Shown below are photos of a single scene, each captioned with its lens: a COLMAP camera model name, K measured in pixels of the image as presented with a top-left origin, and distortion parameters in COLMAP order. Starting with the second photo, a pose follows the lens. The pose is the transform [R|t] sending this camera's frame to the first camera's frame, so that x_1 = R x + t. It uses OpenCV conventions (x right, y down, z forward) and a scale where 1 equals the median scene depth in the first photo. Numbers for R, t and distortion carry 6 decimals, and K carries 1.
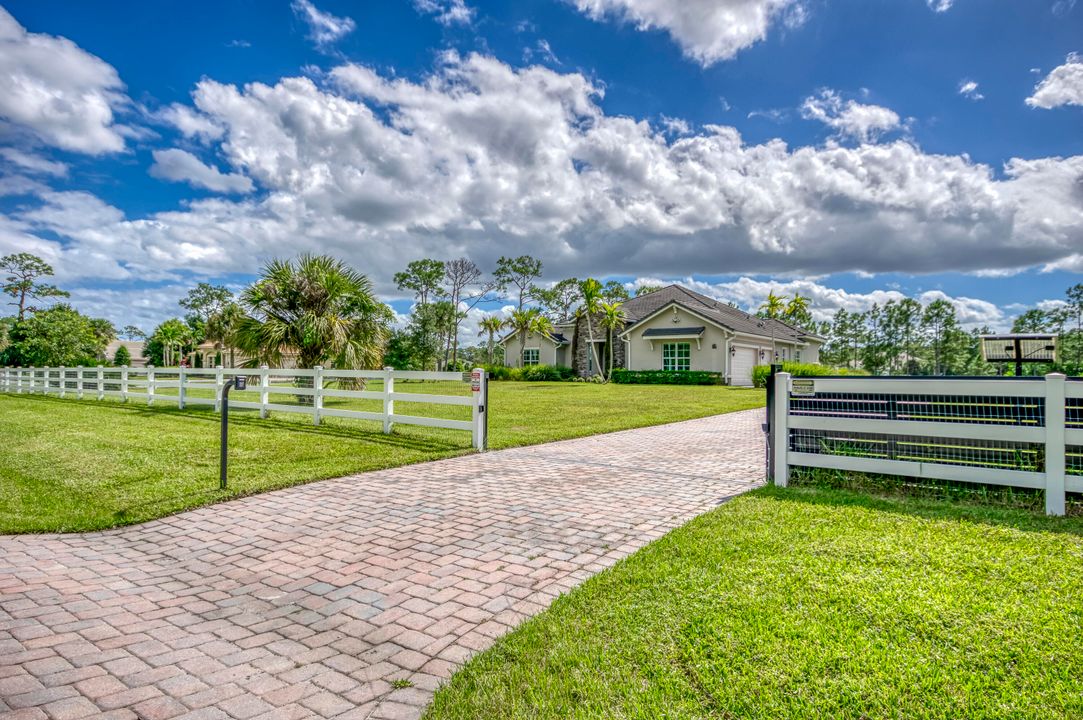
lens RADIAL K [[625.2, 0, 545.4], [0, 625.2, 361.4], [0, 0, 1]] dist [0.008724, 0.005046]
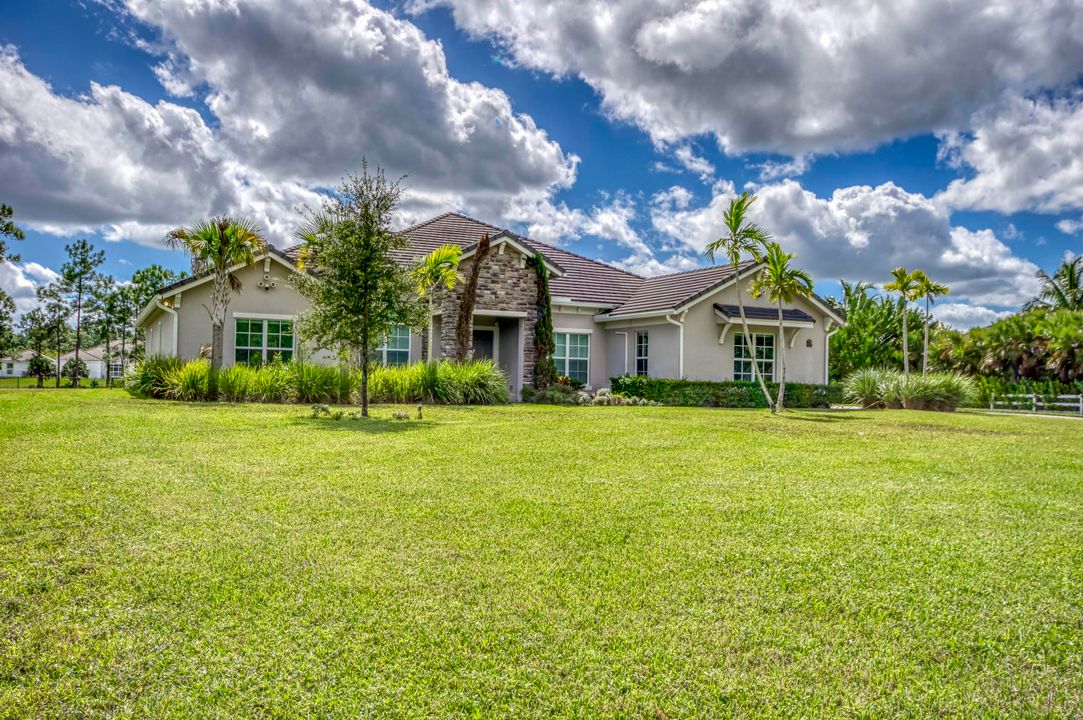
lens RADIAL K [[859.6, 0, 559.3], [0, 859.6, 336.9], [0, 0, 1]] dist [0.003251, 0.007051]
pose [[0.441569, 0.046423, 0.896026, -0.247902], [-0.031181, 0.998851, -0.036384, 0.003289], [-0.896686, -0.011873, 0.442509, 0.357409]]
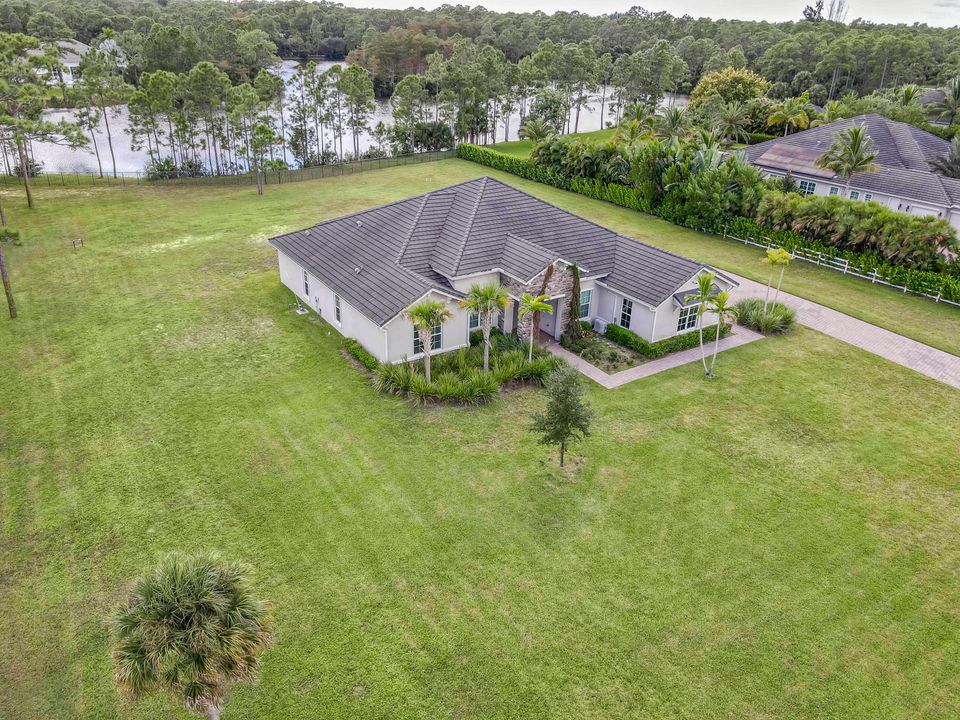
lens RADIAL K [[701.7, 0, 484.8], [0, 701.7, 362.7], [0, 0, 1]] dist [0.015265, 0.008174]
pose [[0.326502, -0.418718, 0.847391, -0.390749], [-0.052636, 0.887078, 0.458609, -0.194028], [-0.943730, -0.194340, 0.267593, 0.434943]]
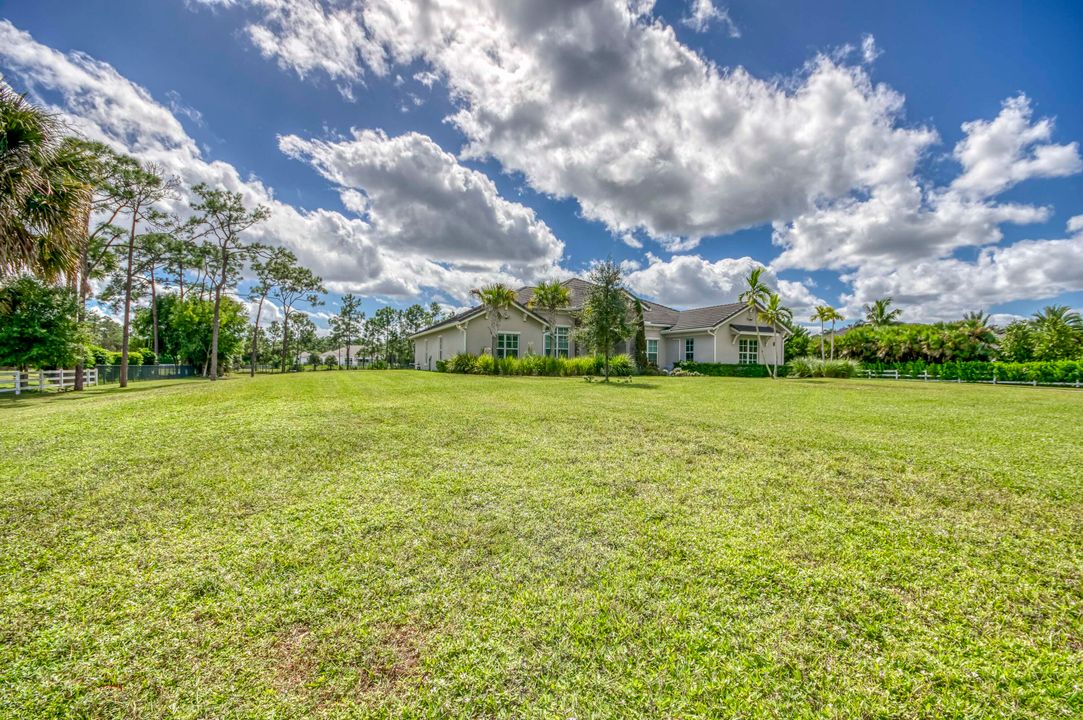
lens RADIAL K [[474.0, 0, 535.1], [0, 474.0, 366.3], [0, 0, 1]] dist [-0.015907, 0.000646]
pose [[0.477877, -0.003140, 0.878421, -0.306778], [-0.023983, 0.999574, 0.016620, 0.005918], [-0.878099, -0.029009, 0.477598, 0.409042]]
